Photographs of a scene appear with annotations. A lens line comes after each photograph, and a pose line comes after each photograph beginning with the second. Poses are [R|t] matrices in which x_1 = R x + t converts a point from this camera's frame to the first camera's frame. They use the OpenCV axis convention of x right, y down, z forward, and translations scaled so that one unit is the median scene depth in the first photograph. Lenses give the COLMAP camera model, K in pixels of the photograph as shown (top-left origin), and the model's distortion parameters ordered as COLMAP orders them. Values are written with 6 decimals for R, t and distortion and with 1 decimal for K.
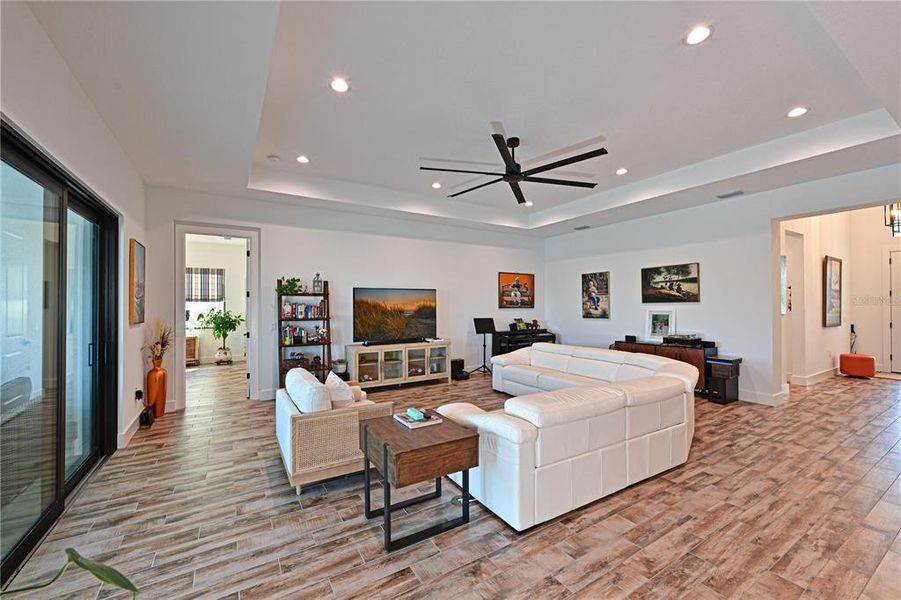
lens RADIAL K [[362.4, 0, 451.1], [0, 362.4, 303.6], [0, 0, 1]] dist [-0.000977, 0.000153]
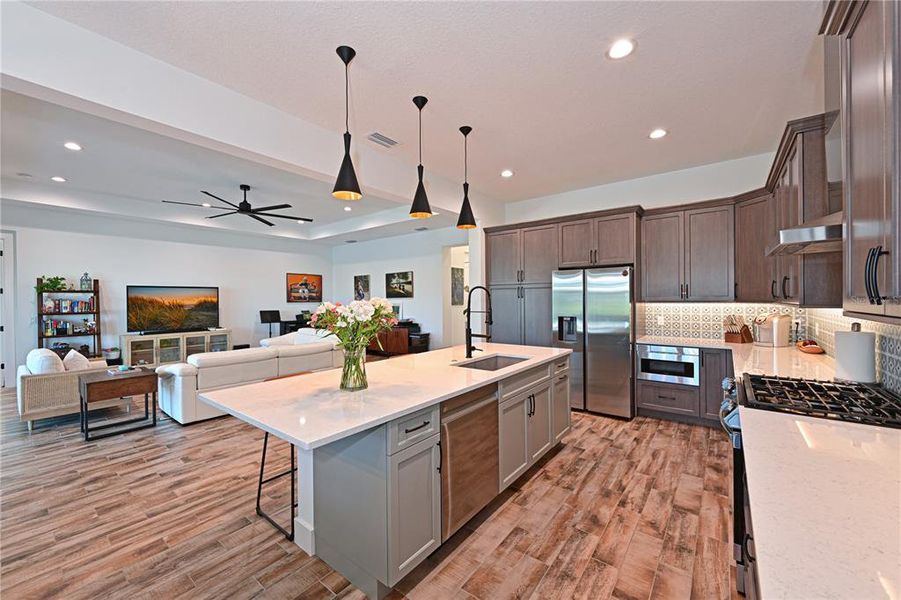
lens RADIAL K [[353.2, 0, 448.1], [0, 353.2, 300.5], [0, 0, 1]] dist [-0.000741, 0.000190]
pose [[0.939445, -0.004686, 0.342669, 0.319071], [0.001800, 0.999960, 0.008741, -0.004049], [-0.342696, -0.007595, 0.939416, -0.431335]]
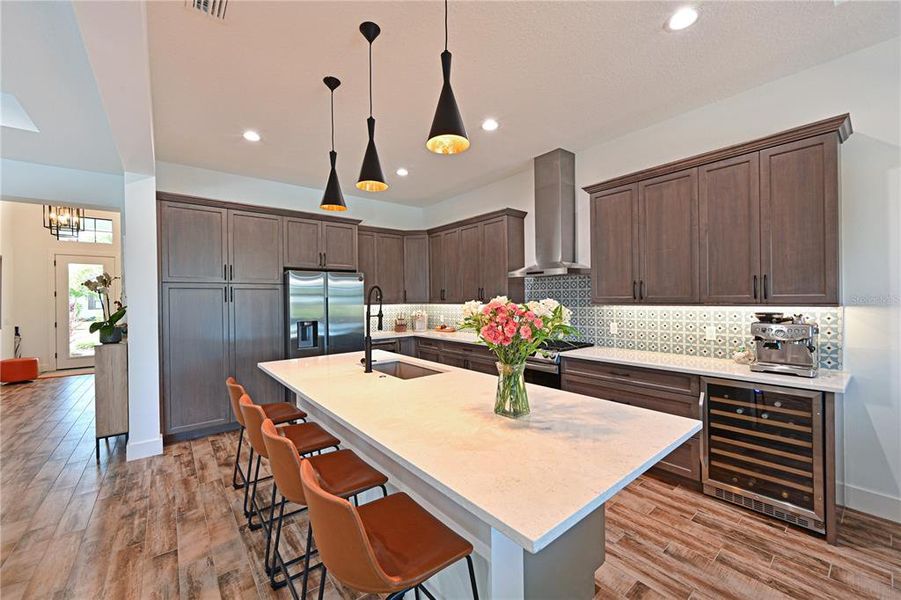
lens RADIAL K [[351.3, 0, 446.7], [0, 351.3, 300.3], [0, 0, 1]] dist [-0.002441, 0.000134]
pose [[-0.119844, 0.005623, 0.992777, 0.091827], [0.006634, 0.999966, -0.004863, 0.001494], [-0.992771, 0.006003, -0.119877, 0.006131]]
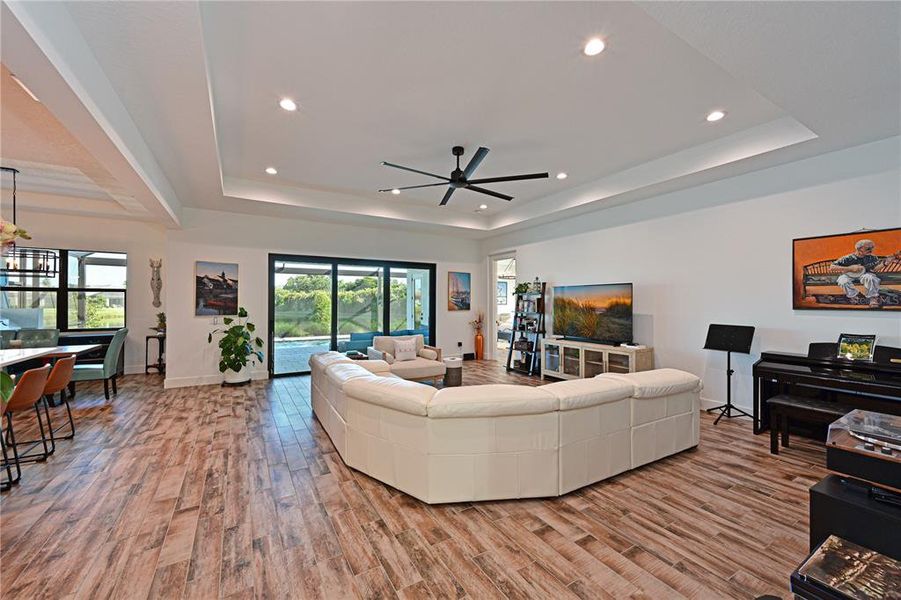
lens RADIAL K [[353.2, 0, 448.1], [0, 353.2, 300.5], [0, 0, 1]] dist [-0.000741, 0.000190]
pose [[-0.020239, -0.000534, -0.999795, 0.867388], [0.002024, 0.999998, -0.000575, -0.000552], [0.999793, -0.002035, -0.020238, 0.705886]]
